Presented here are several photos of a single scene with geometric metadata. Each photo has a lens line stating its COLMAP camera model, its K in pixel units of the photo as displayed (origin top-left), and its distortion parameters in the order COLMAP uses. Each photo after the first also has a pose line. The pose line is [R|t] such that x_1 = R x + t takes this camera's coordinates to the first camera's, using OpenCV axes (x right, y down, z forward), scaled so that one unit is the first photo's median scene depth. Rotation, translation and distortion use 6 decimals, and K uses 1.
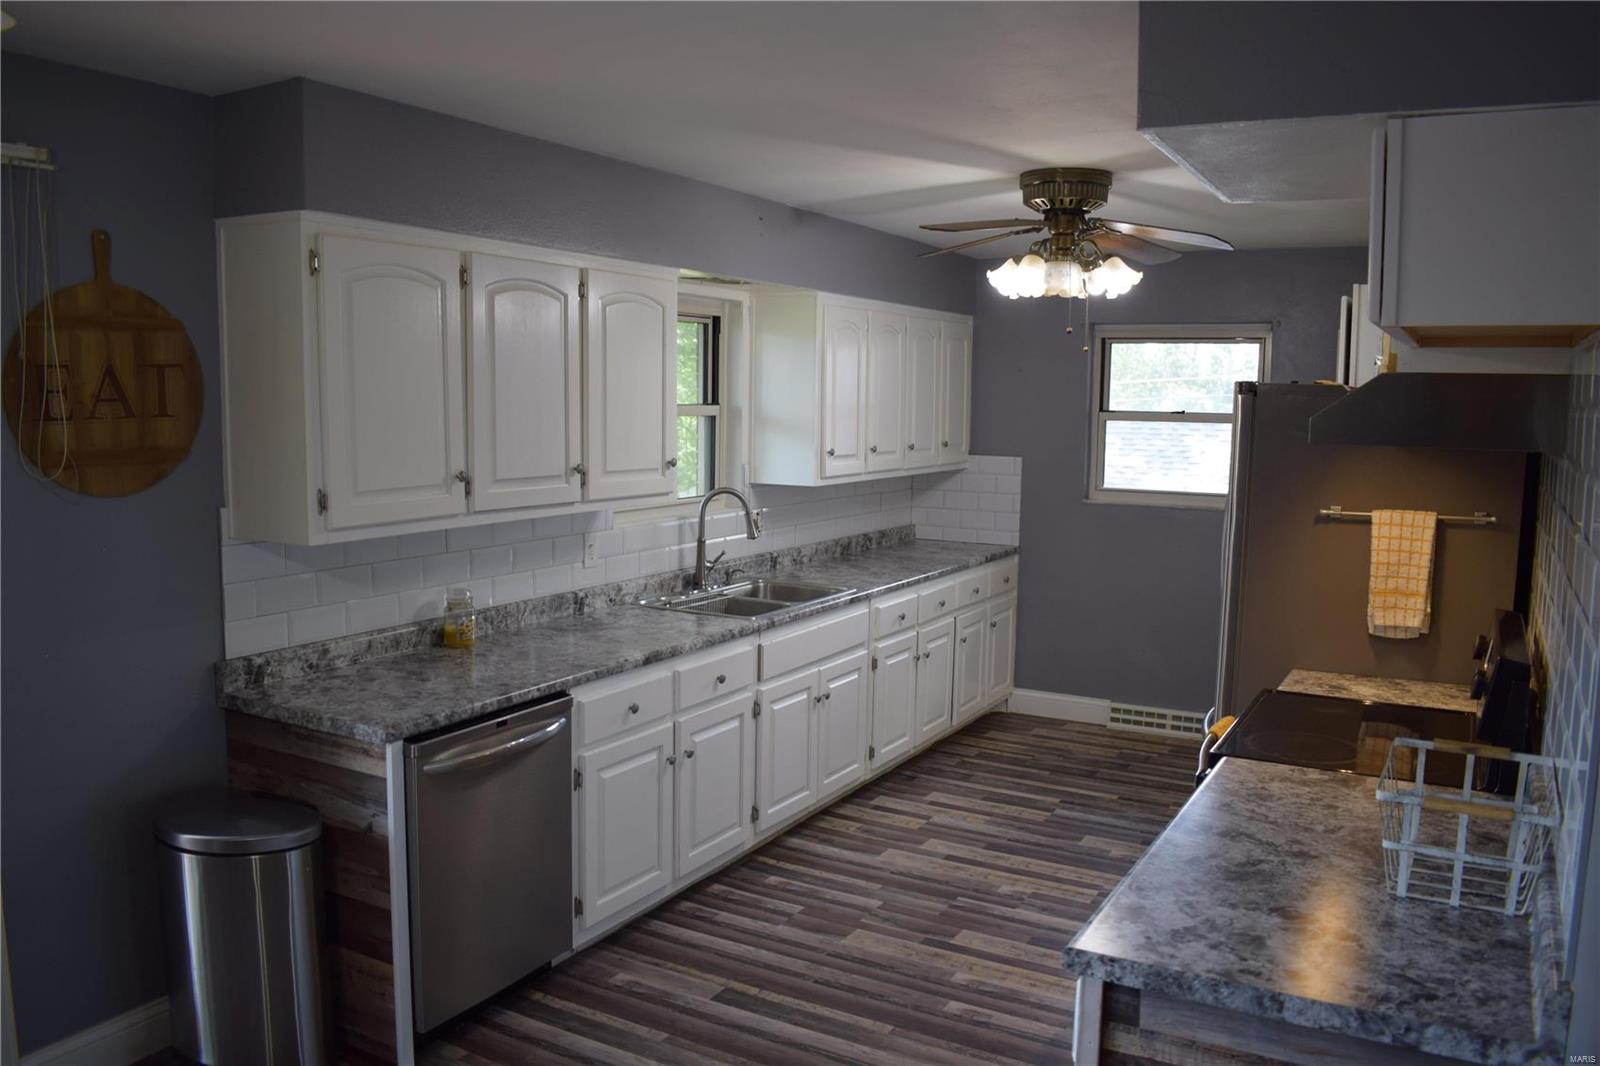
lens RADIAL K [[1245.6, 0, 800.0], [0, 1245.6, 533.0], [0, 0, 1]] dist [-0.096016, 0.015107]
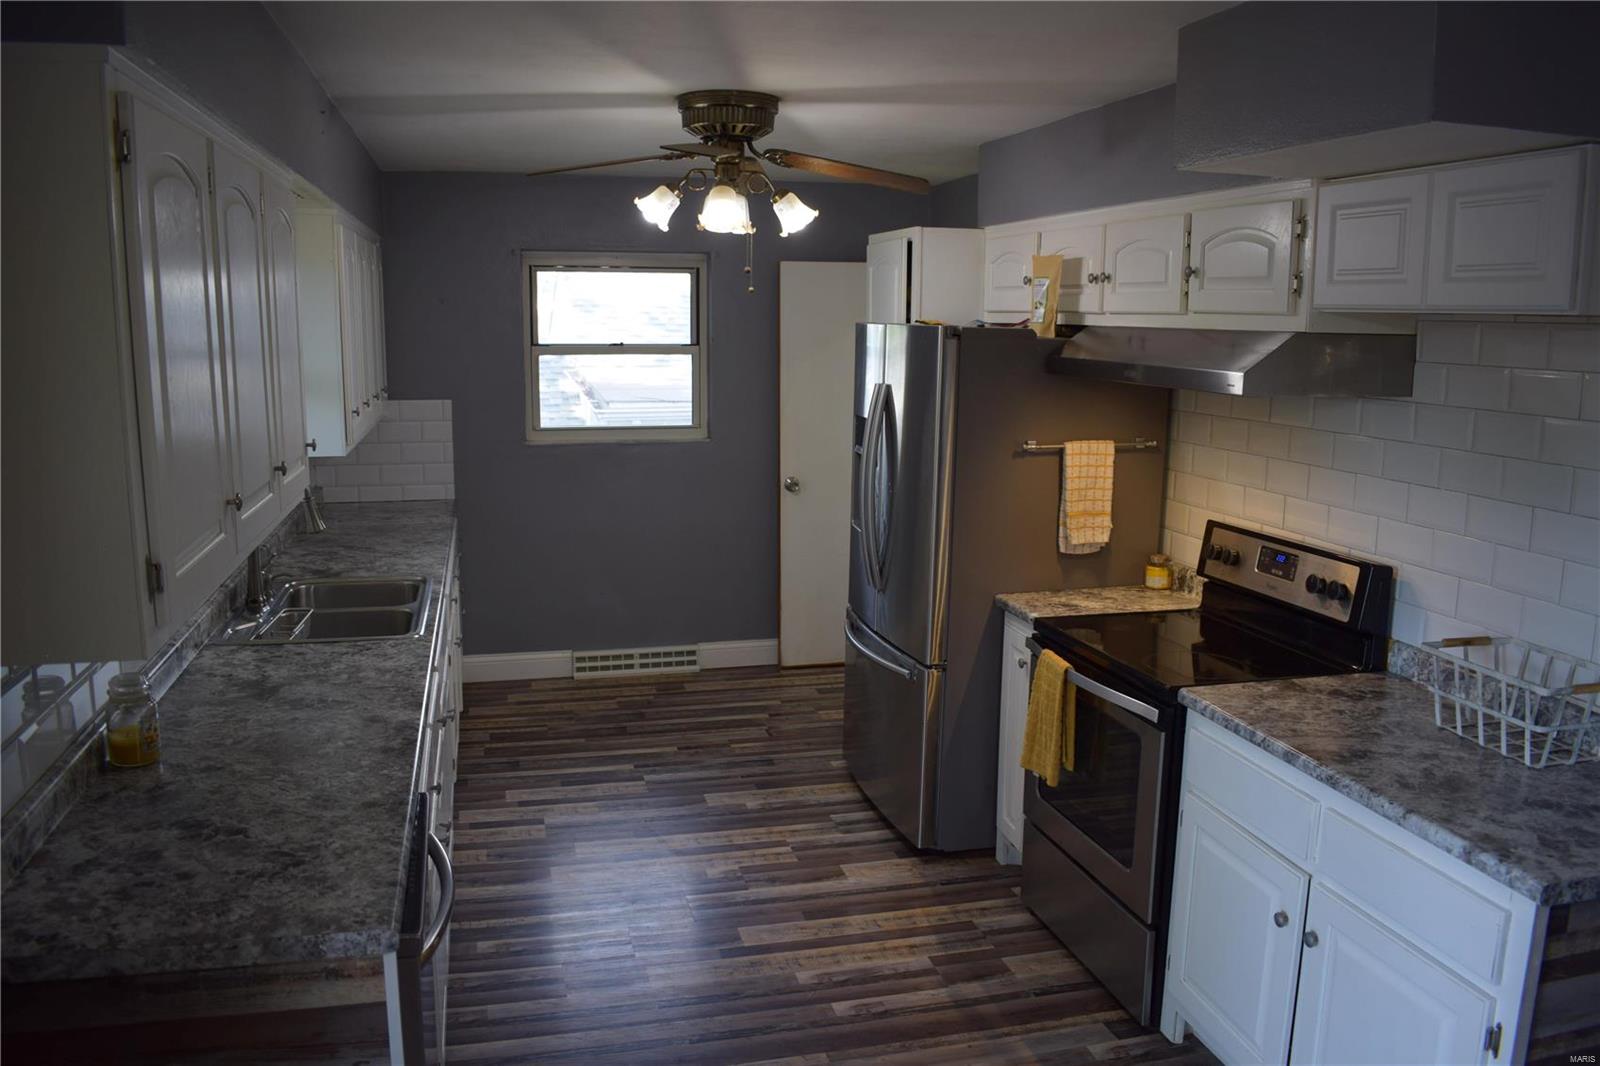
lens RADIAL K [[1245.6, 0, 800.0], [0, 1245.6, 533.0], [0, 0, 1]] dist [-0.096016, 0.015107]
pose [[0.721740, -0.124546, 0.680866, -0.387281], [0.075800, 0.991984, 0.101105, -0.055531], [-0.688001, -0.021362, 0.725396, 0.277736]]
